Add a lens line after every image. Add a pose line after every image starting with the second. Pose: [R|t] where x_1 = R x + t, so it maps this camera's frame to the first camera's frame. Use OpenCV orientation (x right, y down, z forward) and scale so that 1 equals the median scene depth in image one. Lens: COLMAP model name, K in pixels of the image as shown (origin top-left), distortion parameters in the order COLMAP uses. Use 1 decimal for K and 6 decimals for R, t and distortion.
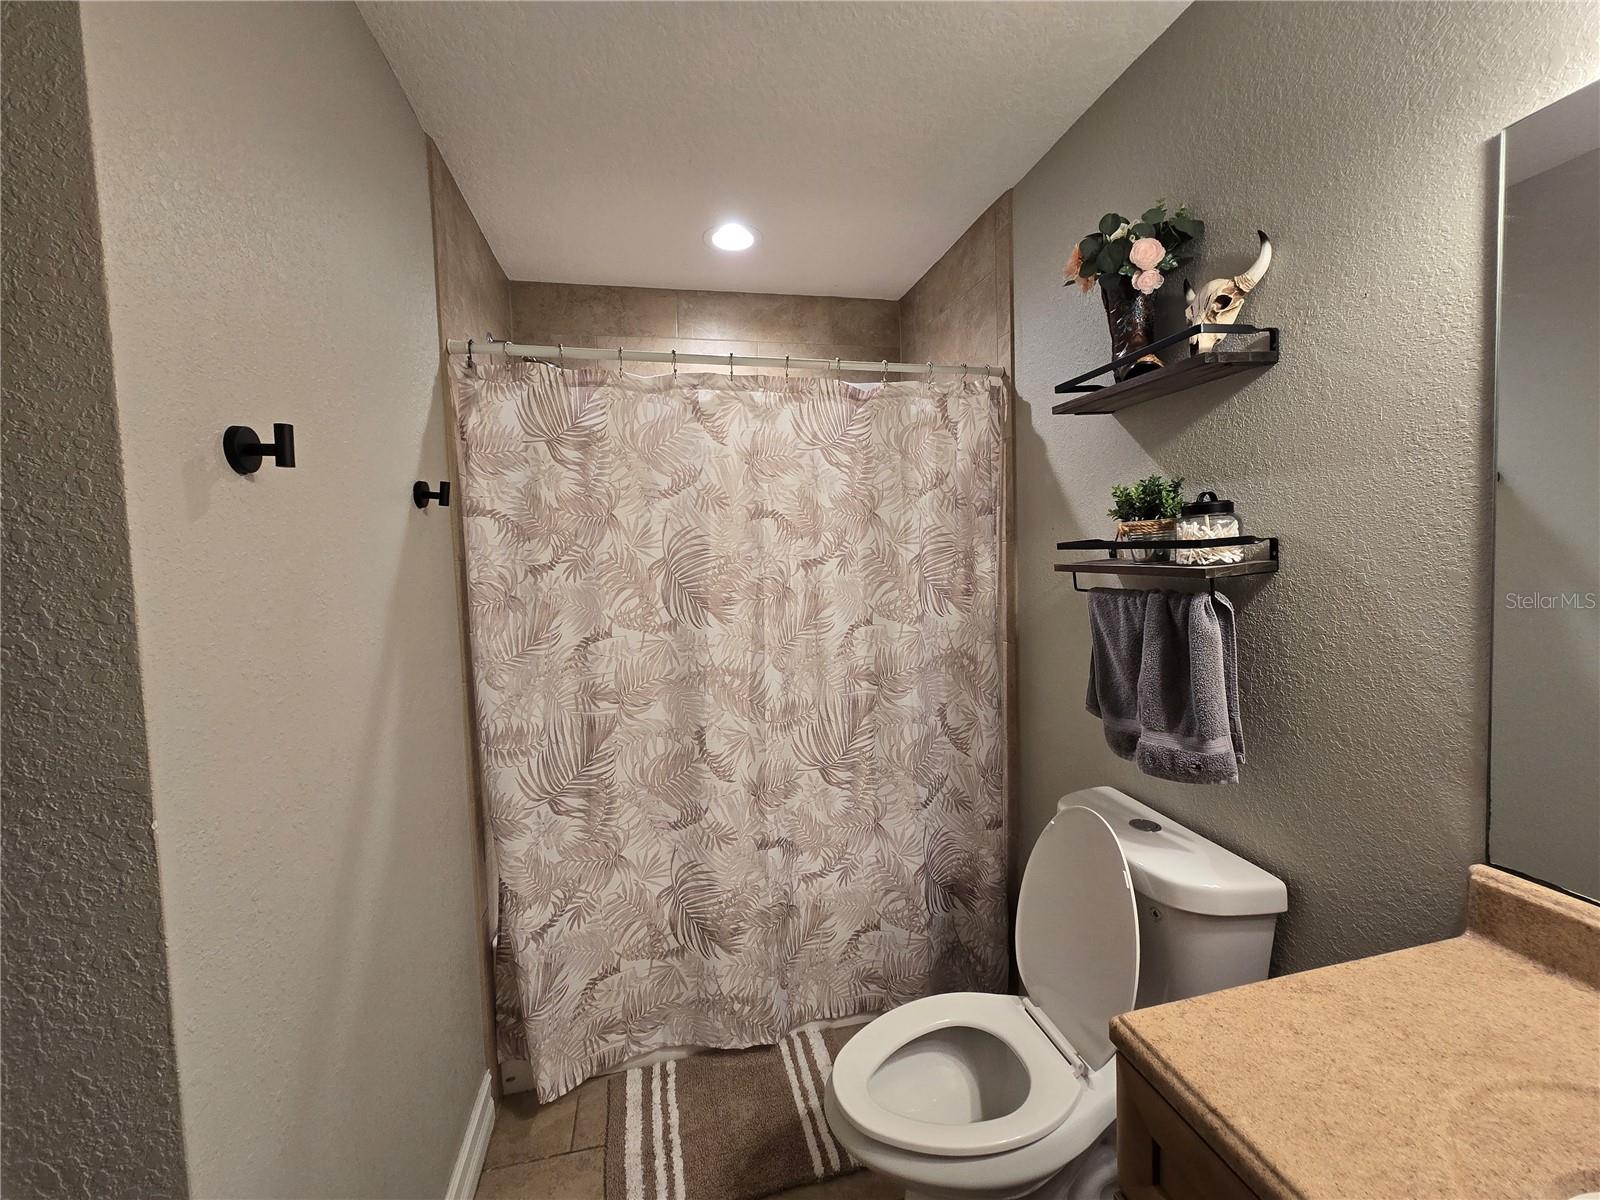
lens RADIAL K [[649.5, 0, 800.3], [0, 649.5, 585.2], [0, 0, 1]] dist [-0.009873, -0.000308]
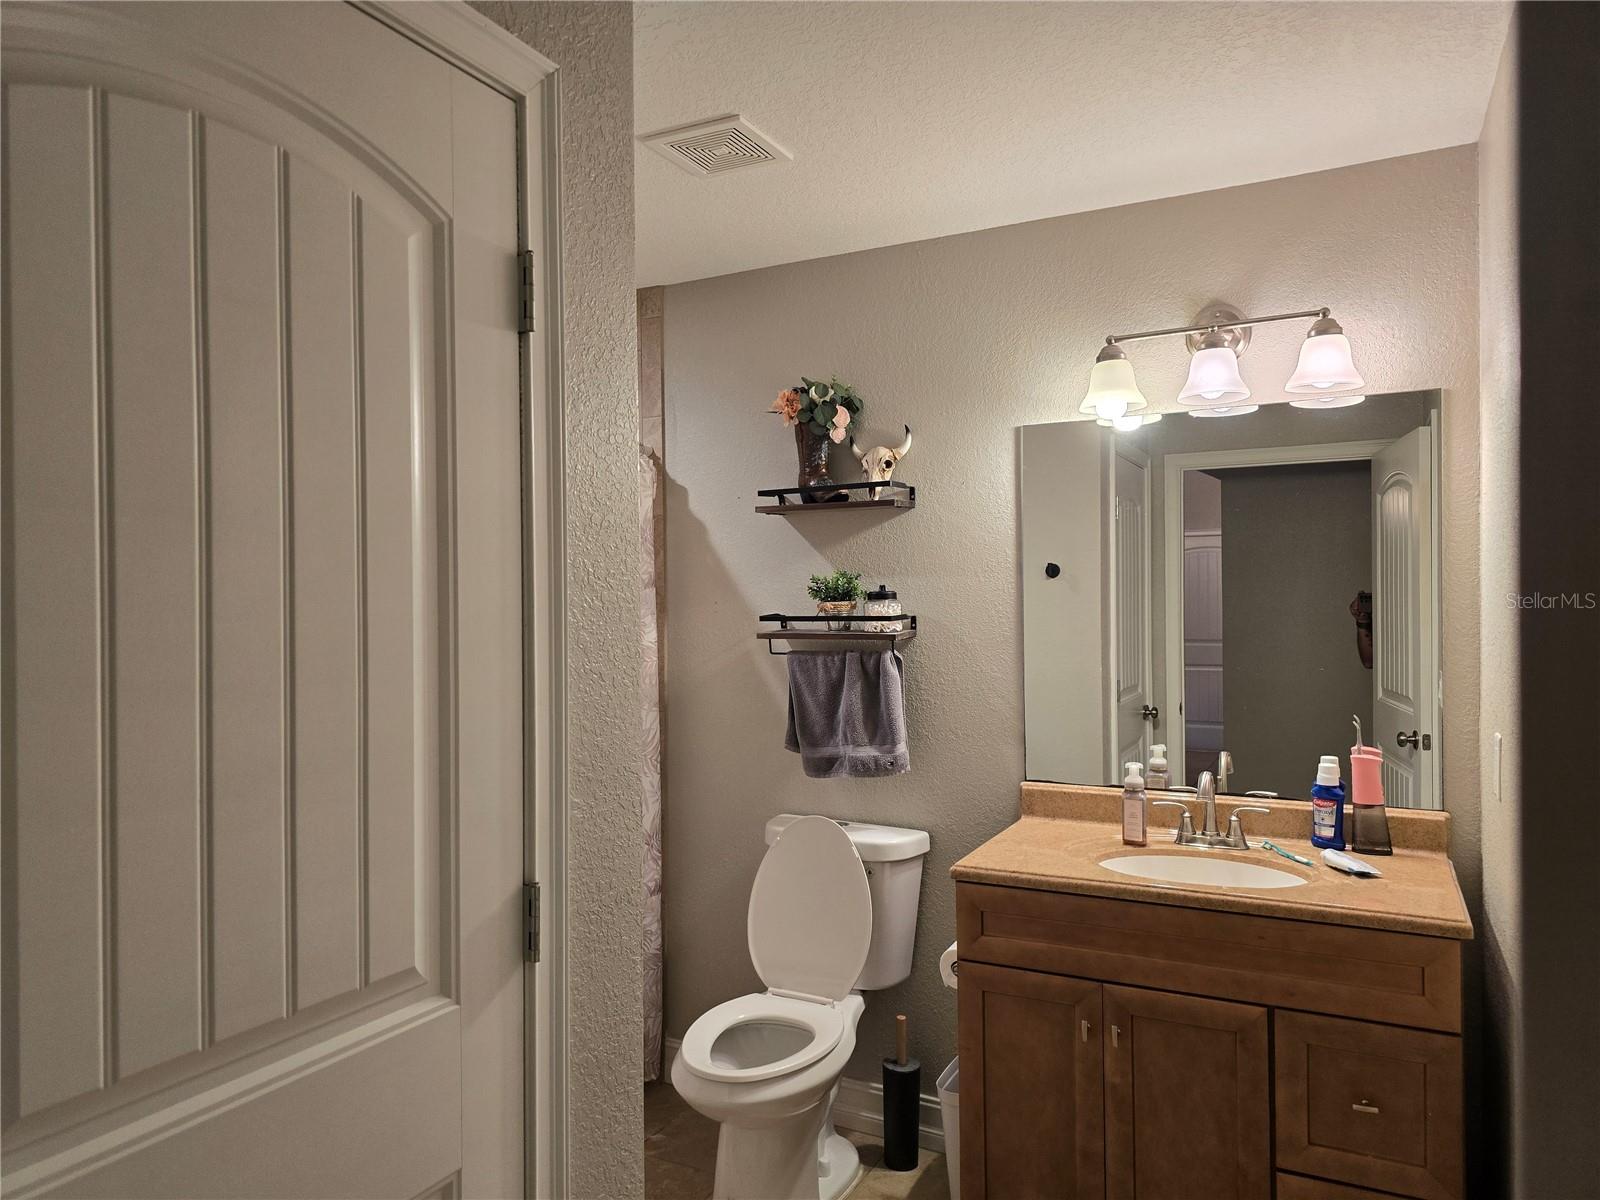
lens RADIAL K [[1065.3, 0, 802.0], [0, 1065.3, 604.9], [0, 0, 1]] dist [0.046314, -0.044781]
pose [[0.655429, 0.028462, 0.754720, -1.400486], [0.027268, 0.997746, -0.061308, 0.052930], [-0.754764, 0.060762, 0.653176, -0.500731]]
